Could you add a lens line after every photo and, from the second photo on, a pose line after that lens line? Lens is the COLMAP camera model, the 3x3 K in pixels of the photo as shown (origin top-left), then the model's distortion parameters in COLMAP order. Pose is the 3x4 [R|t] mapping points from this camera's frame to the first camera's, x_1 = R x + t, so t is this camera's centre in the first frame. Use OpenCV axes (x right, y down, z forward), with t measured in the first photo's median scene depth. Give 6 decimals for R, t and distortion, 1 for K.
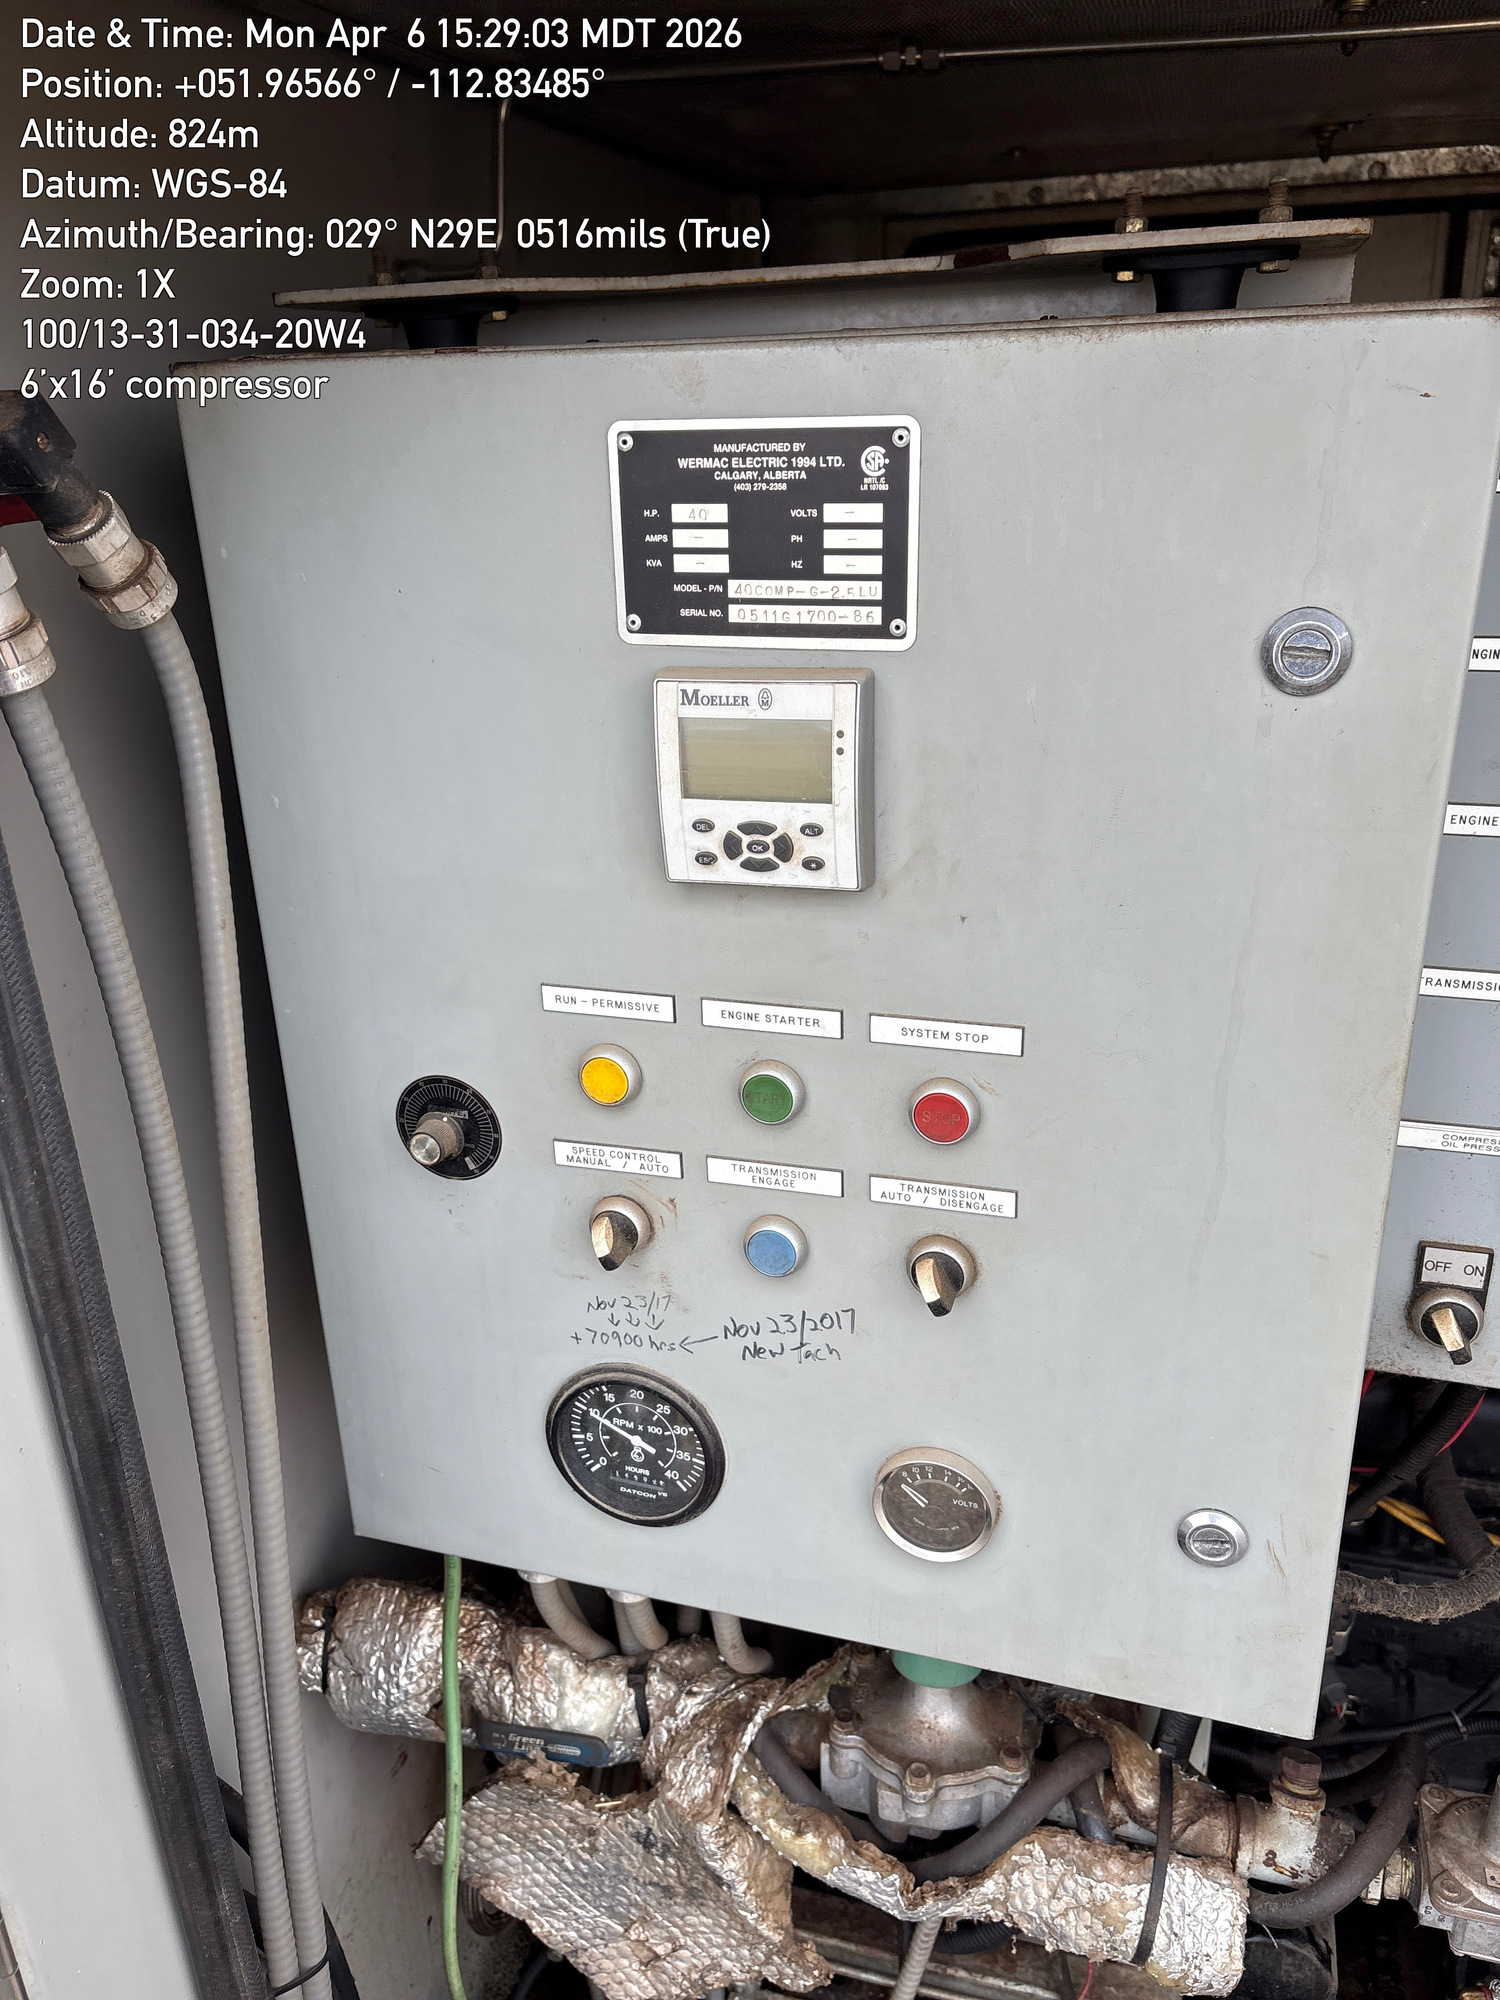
lens RADIAL K [[1471.7, 0, 771.4], [0, 1471.7, 992.9], [0, 0, 1]] dist [0.061822, -0.090407]
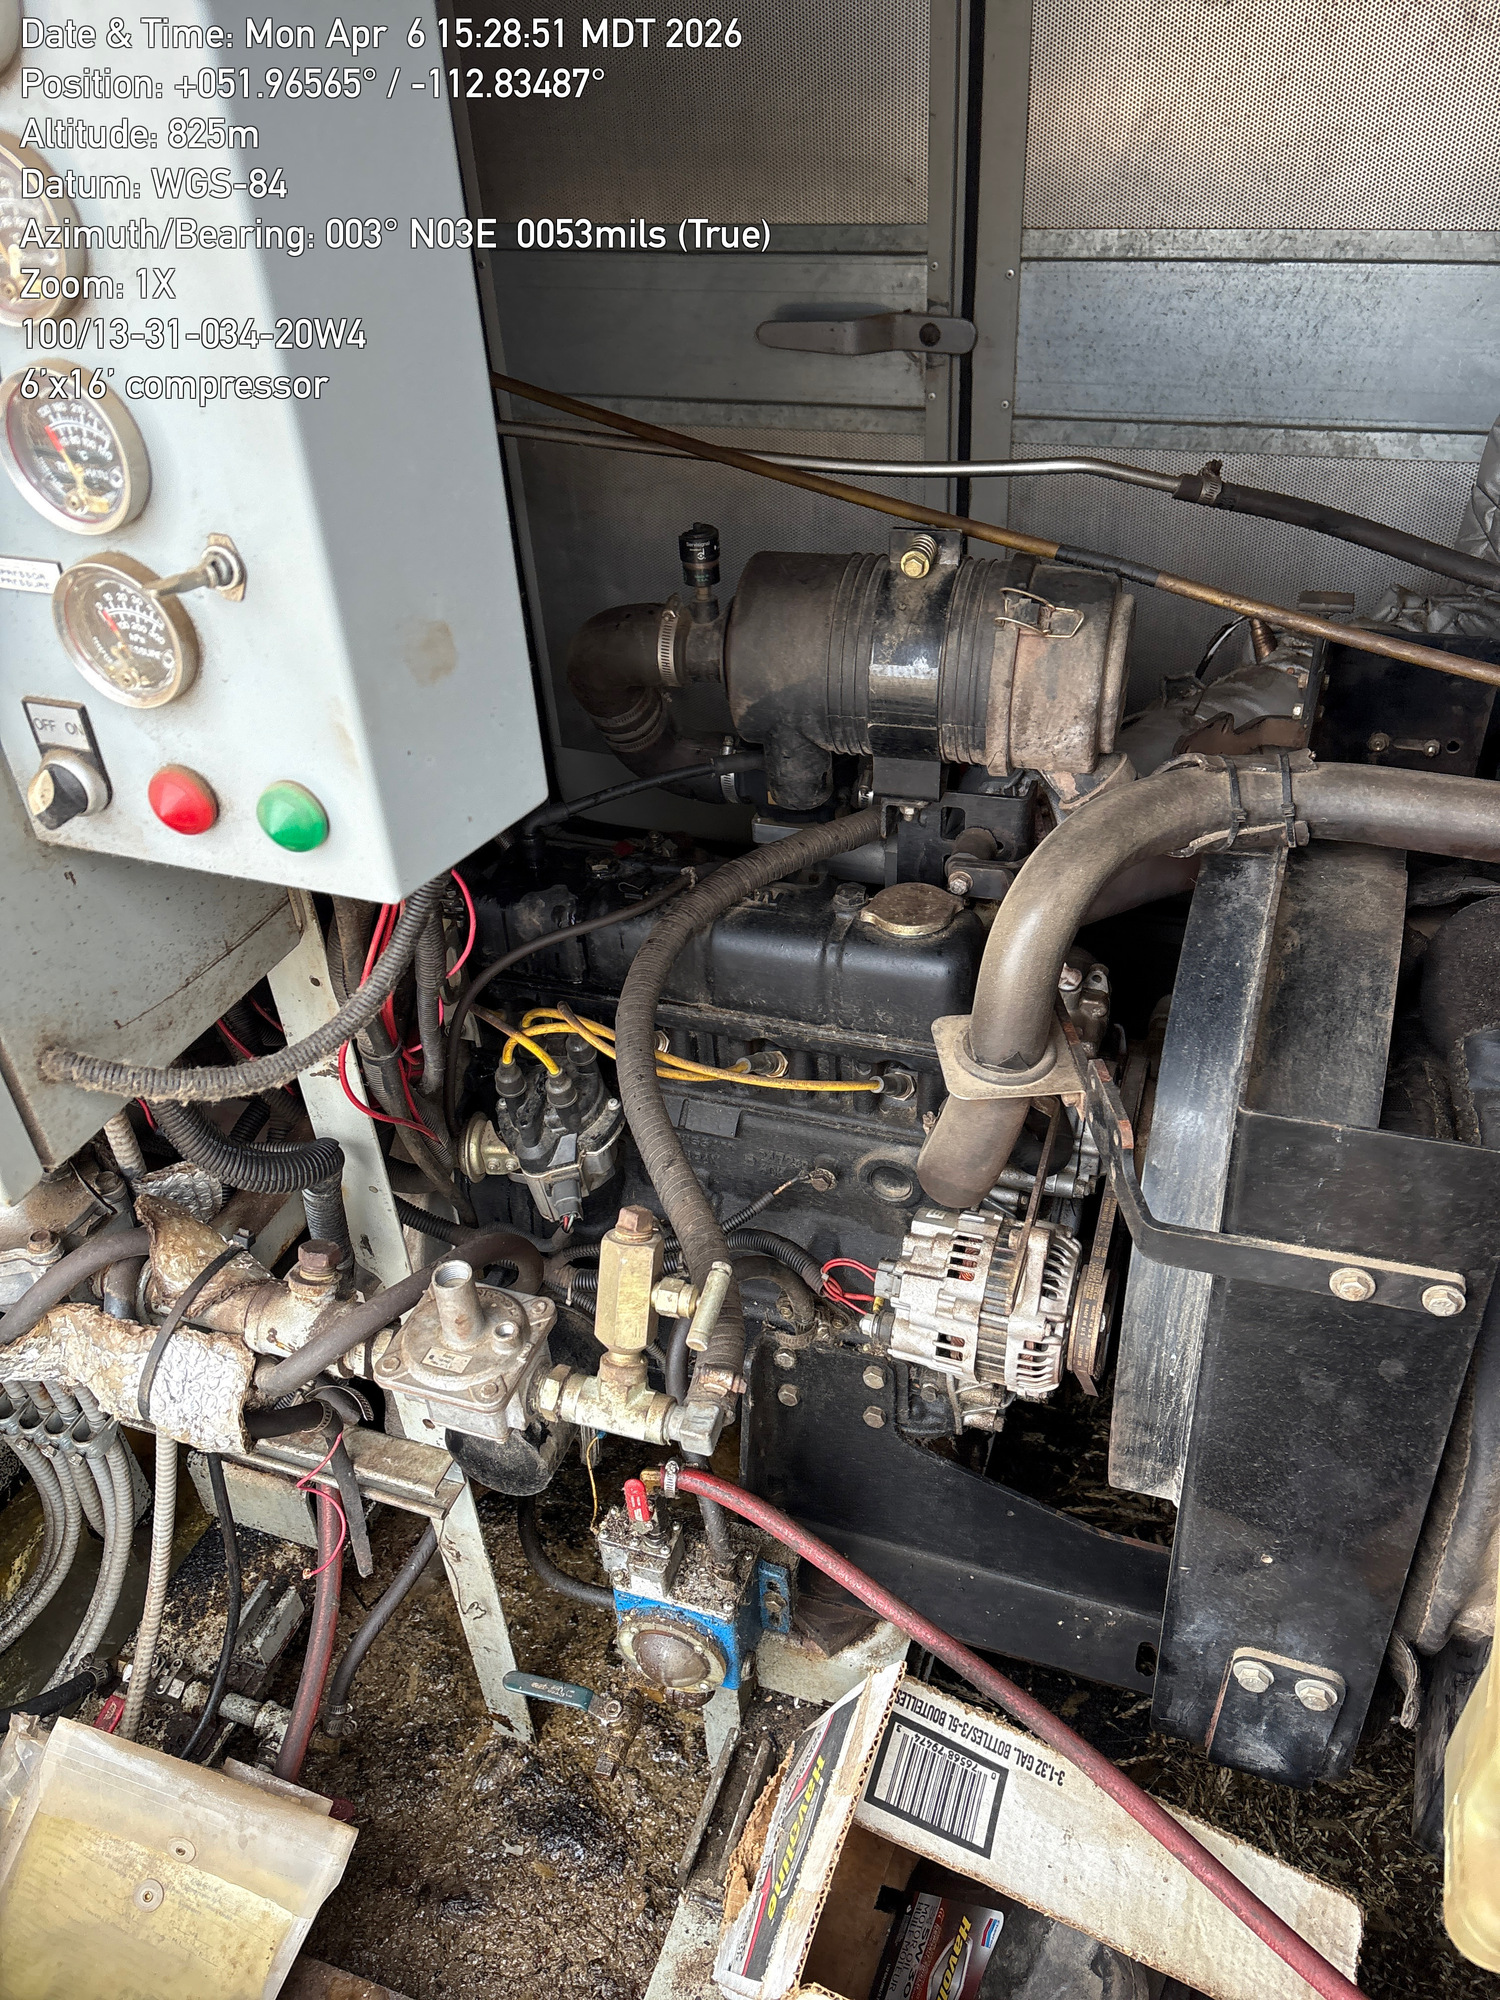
lens RADIAL K [[1473.4, 0, 758.3], [0, 1473.4, 997.4], [0, 0, 1]] dist [0.037691, -0.049430]
pose [[0.998841, 0.014400, -0.045926, 0.917371], [-0.001711, 0.964214, 0.265121, 0.102569], [0.048100, -0.264735, 0.963121, 0.105419]]
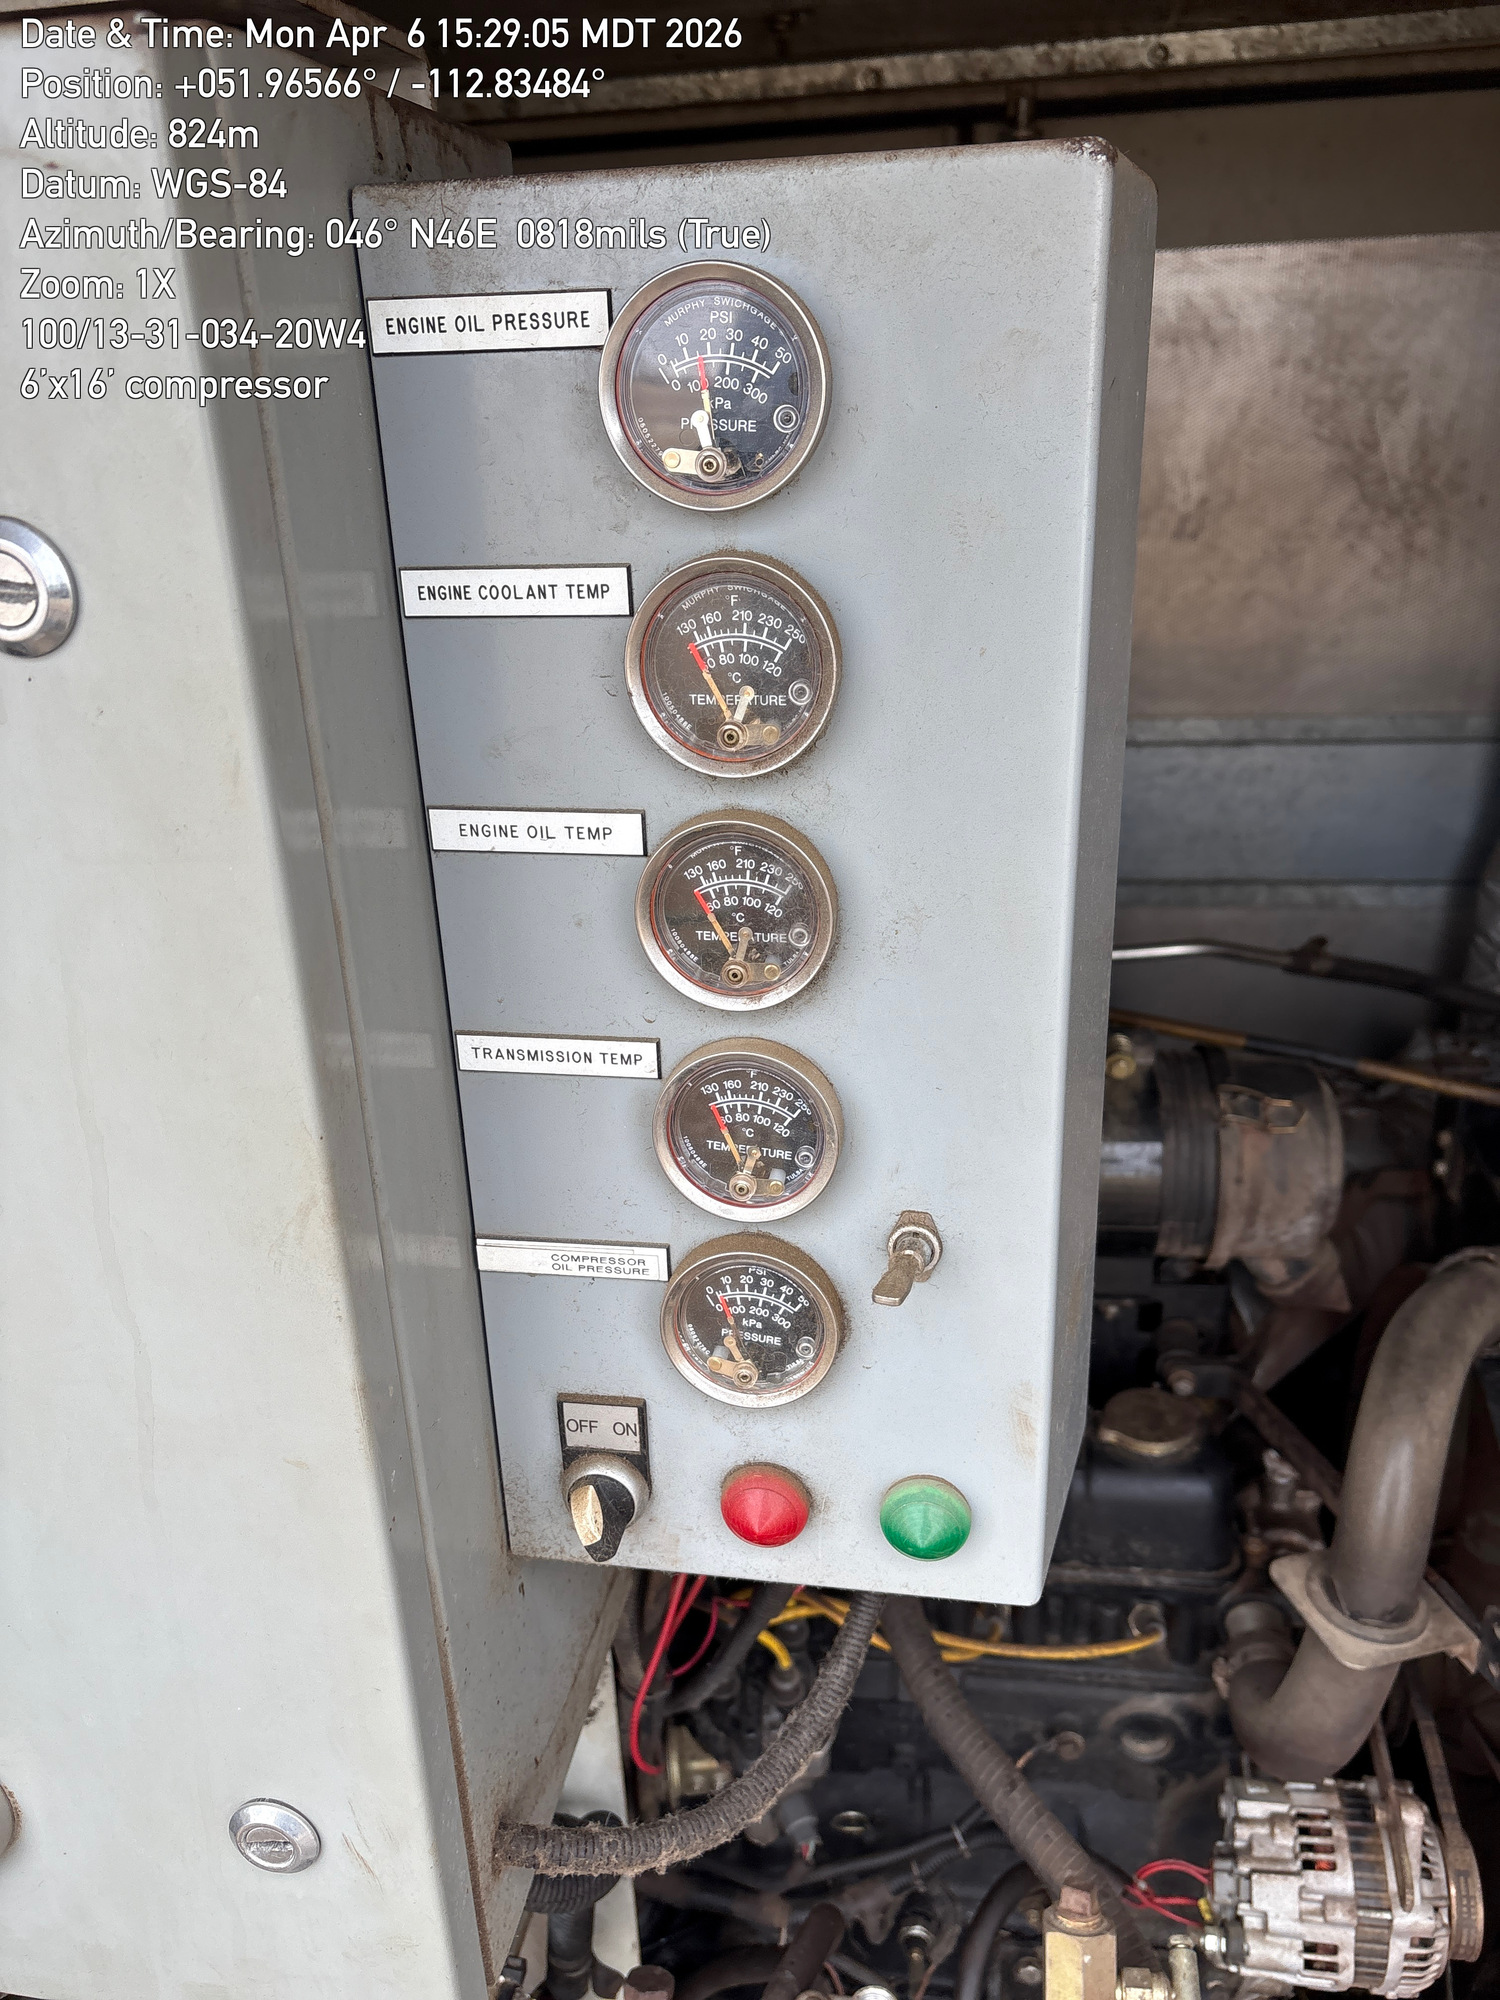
lens RADIAL K [[1486.8, 0, 755.0], [0, 1486.8, 998.6], [0, 0, 1]] dist [0.040913, -0.064322]
pose [[0.990555, -0.057148, 0.124639, 0.447354], [0.055892, 0.998345, 0.013553, -0.033781], [-0.125208, -0.006459, 0.992110, 0.248525]]
